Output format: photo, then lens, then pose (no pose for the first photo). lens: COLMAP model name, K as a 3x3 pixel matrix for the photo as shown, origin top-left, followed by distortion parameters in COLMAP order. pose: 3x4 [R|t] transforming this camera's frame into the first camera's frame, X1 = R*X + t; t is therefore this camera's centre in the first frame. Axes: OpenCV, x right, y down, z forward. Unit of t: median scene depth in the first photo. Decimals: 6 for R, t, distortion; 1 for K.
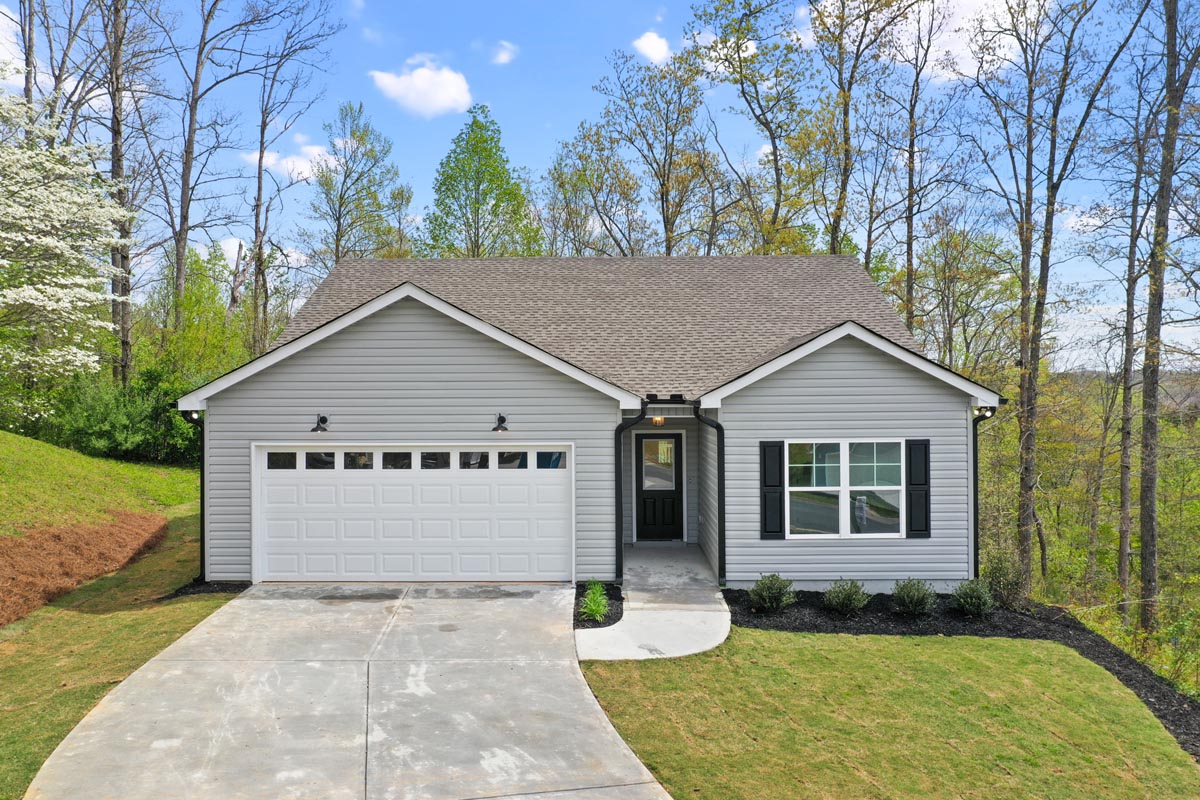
lens RADIAL K [[962.3, 0, 600.0], [0, 962.3, 400.0], [0, 0, 1]] dist [-0.010688, -0.000748]
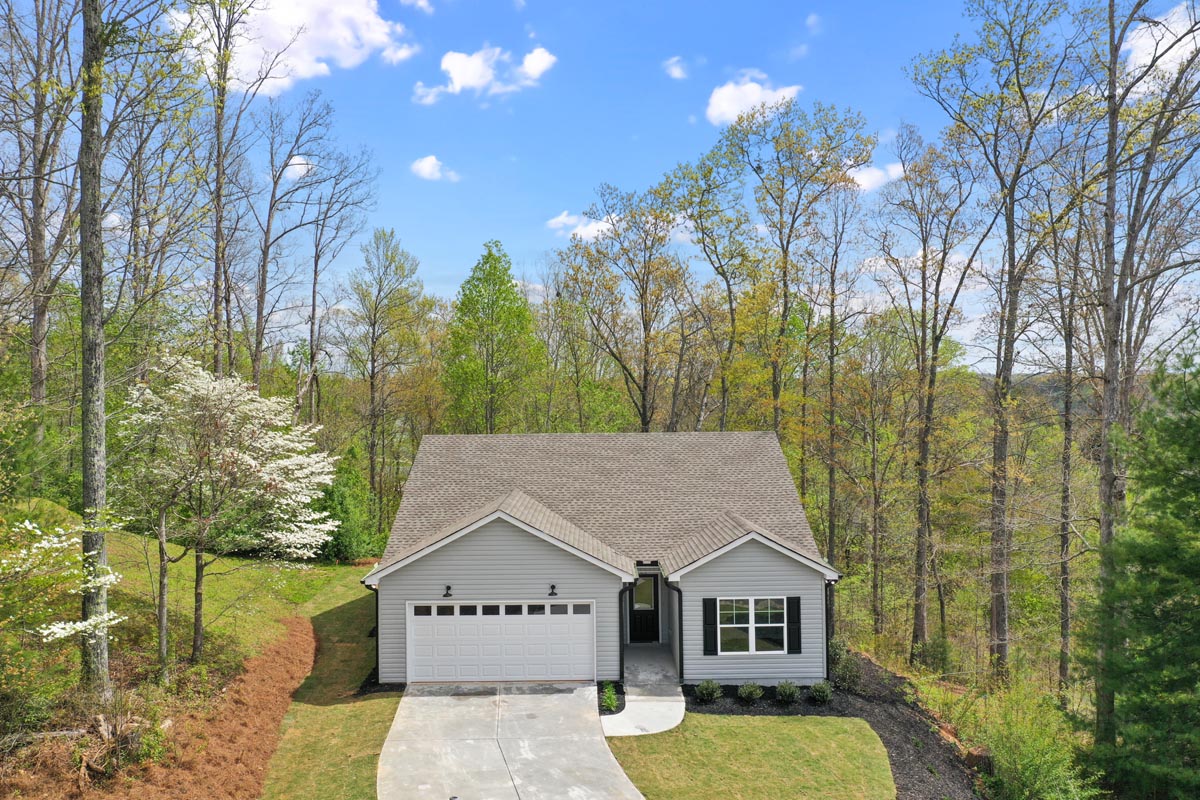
lens RADIAL K [[973.8, 0, 600.1], [0, 973.8, 381.6], [0, 0, 1]] dist [-0.013243, 0.000377]
pose [[0.999702, -0.004544, 0.024000, -0.058543], [0.004934, 0.999856, -0.016222, -0.319942], [-0.023922, 0.016335, 0.999580, -0.751326]]
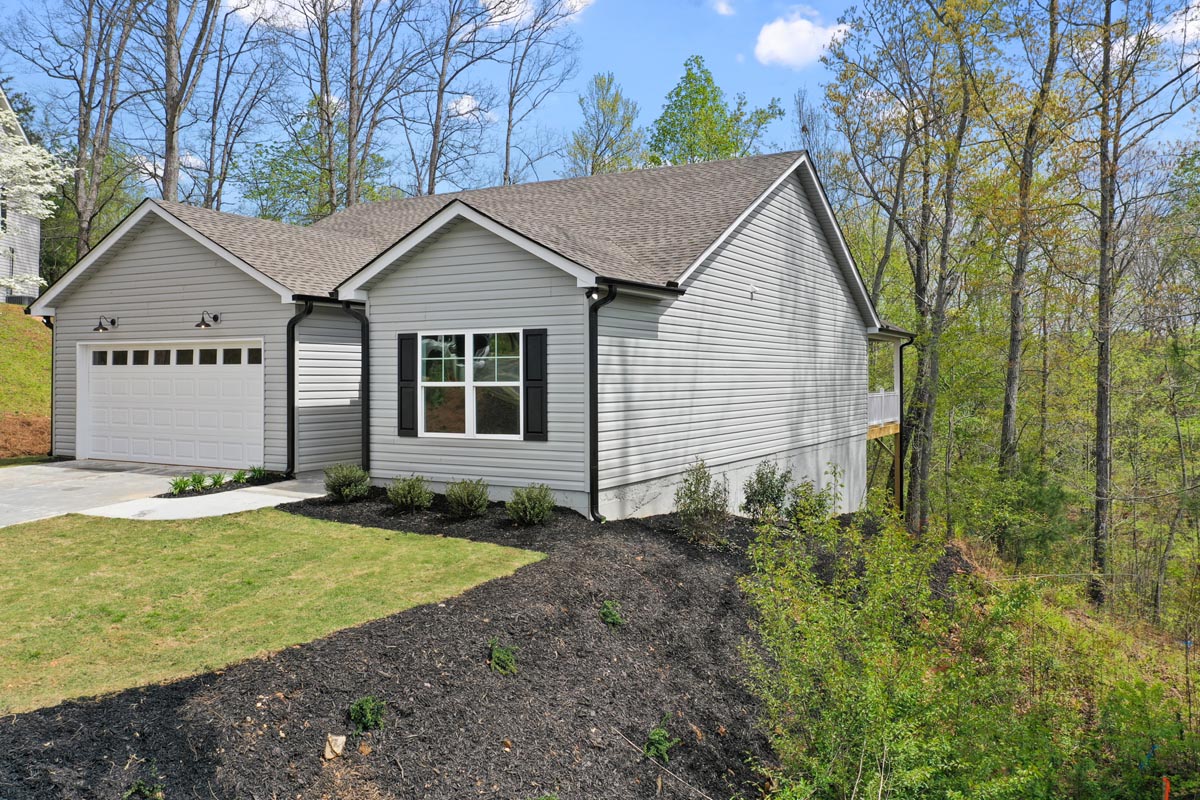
lens RADIAL K [[973.8, 0, 600.1], [0, 973.8, 381.6], [0, 0, 1]] dist [-0.013243, 0.000377]
pose [[0.879437, 0.008414, -0.475941, 0.807943], [-0.011187, 0.999933, -0.002995, 0.091317], [0.475884, 0.007959, 0.879472, 0.242928]]
